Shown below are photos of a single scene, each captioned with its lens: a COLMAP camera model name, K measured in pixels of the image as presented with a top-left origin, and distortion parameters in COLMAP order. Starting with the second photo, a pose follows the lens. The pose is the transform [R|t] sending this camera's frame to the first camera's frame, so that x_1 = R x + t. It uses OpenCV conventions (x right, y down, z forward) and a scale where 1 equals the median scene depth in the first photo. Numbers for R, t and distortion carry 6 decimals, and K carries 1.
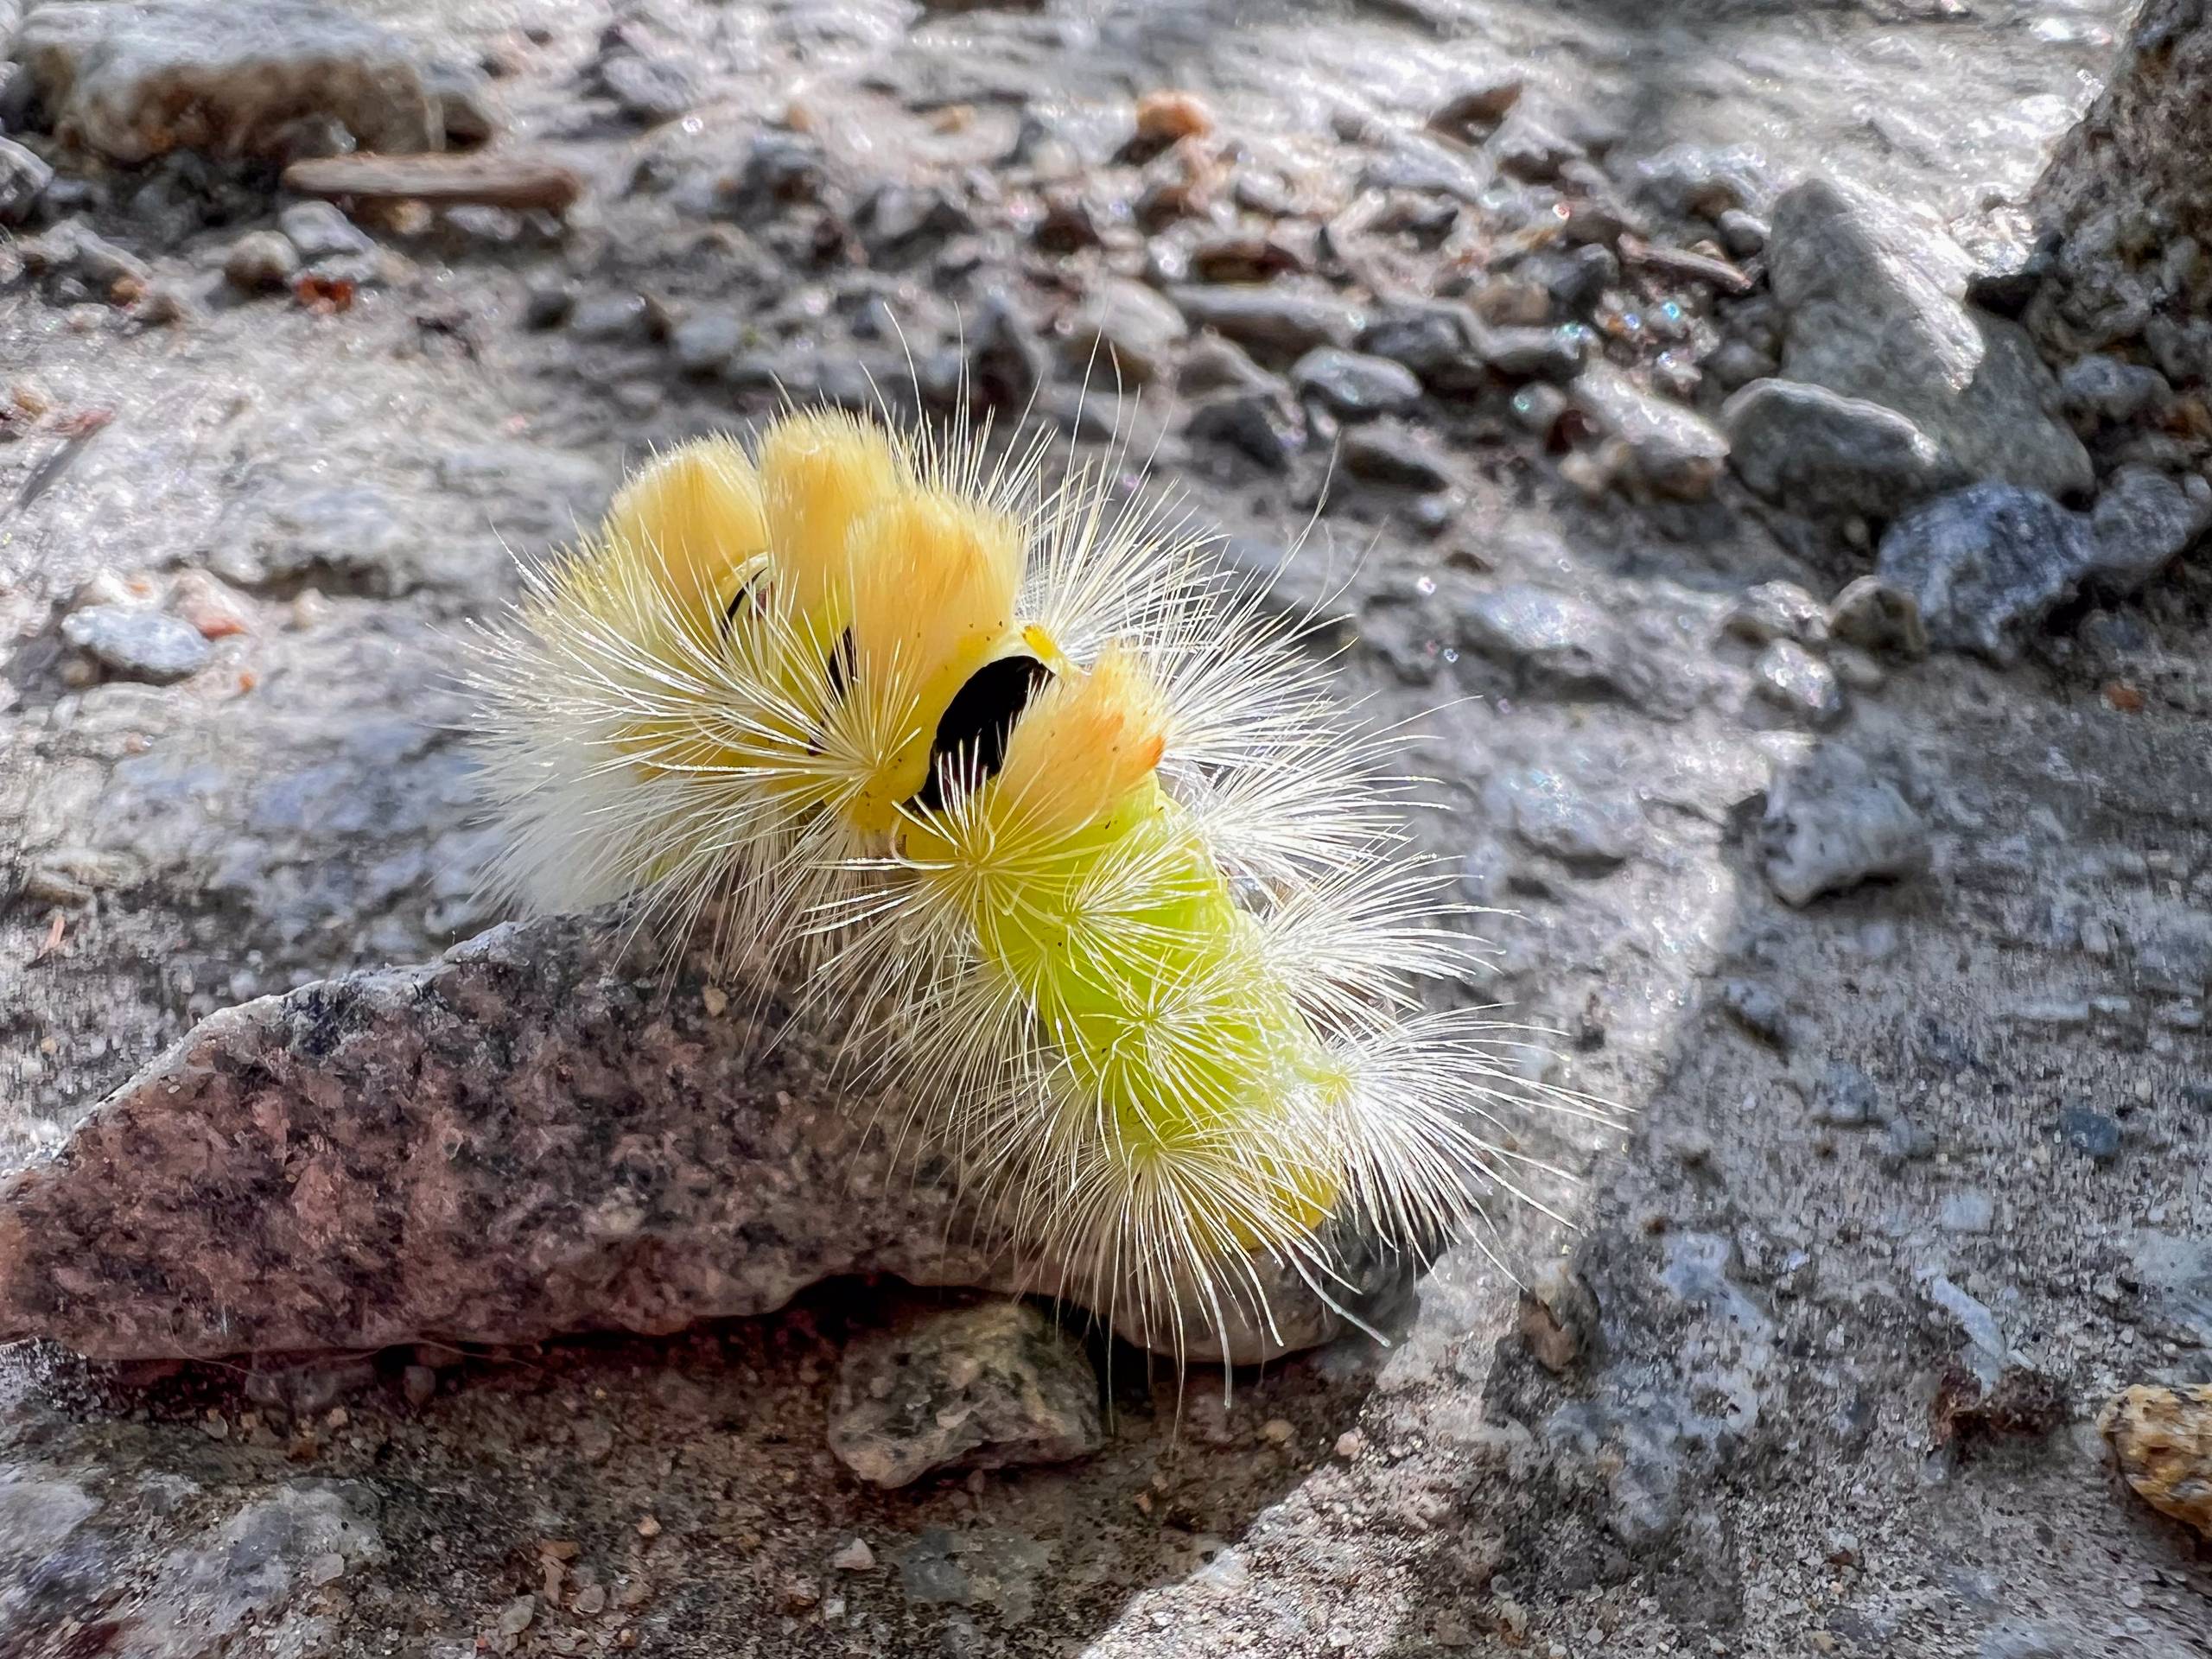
lens RADIAL K [[1666.6, 0, 1105.7], [0, 1666.6, 829.3], [0, 0, 1]] dist [0.000467, -0.001334]
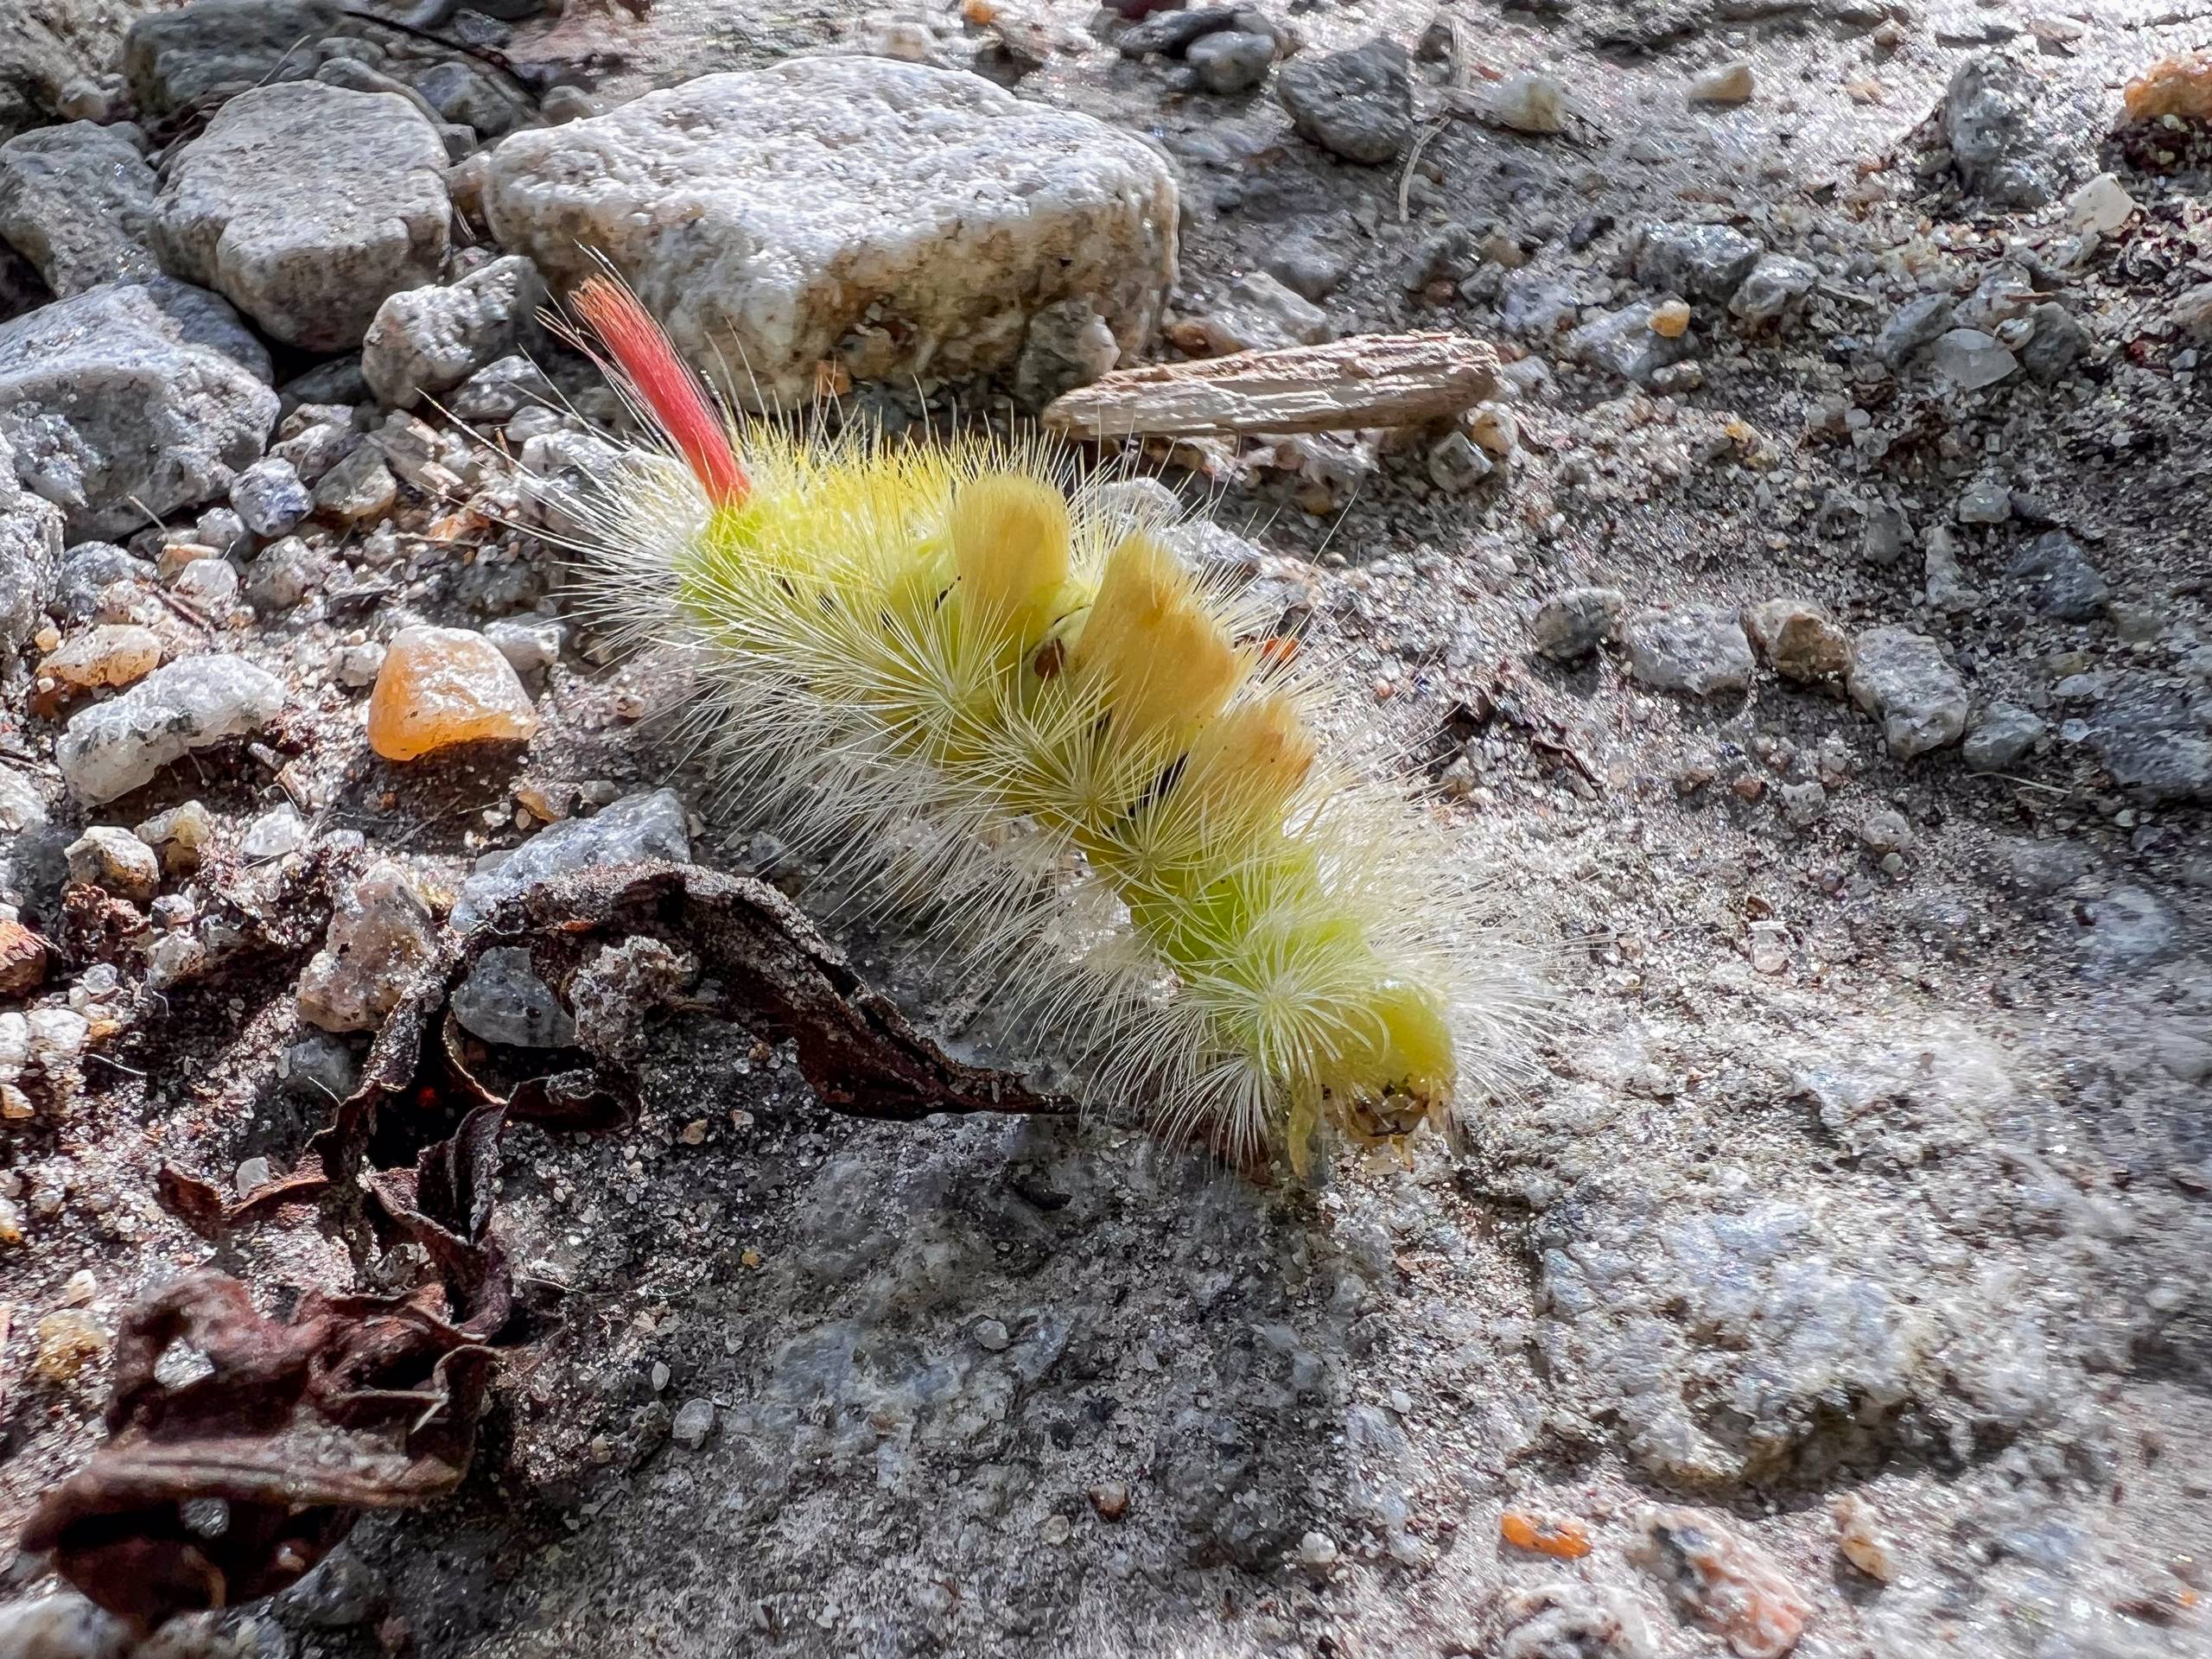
lens RADIAL K [[1666.6, 0, 1106.4], [0, 1666.6, 829.2], [0, 0, 1]] dist [0.000467, -0.001334]
pose [[0.989868, -0.126280, 0.064927, -0.602327], [0.112305, 0.976070, 0.186212, -0.405847], [-0.086888, -0.177033, 0.980362, 0.419442]]
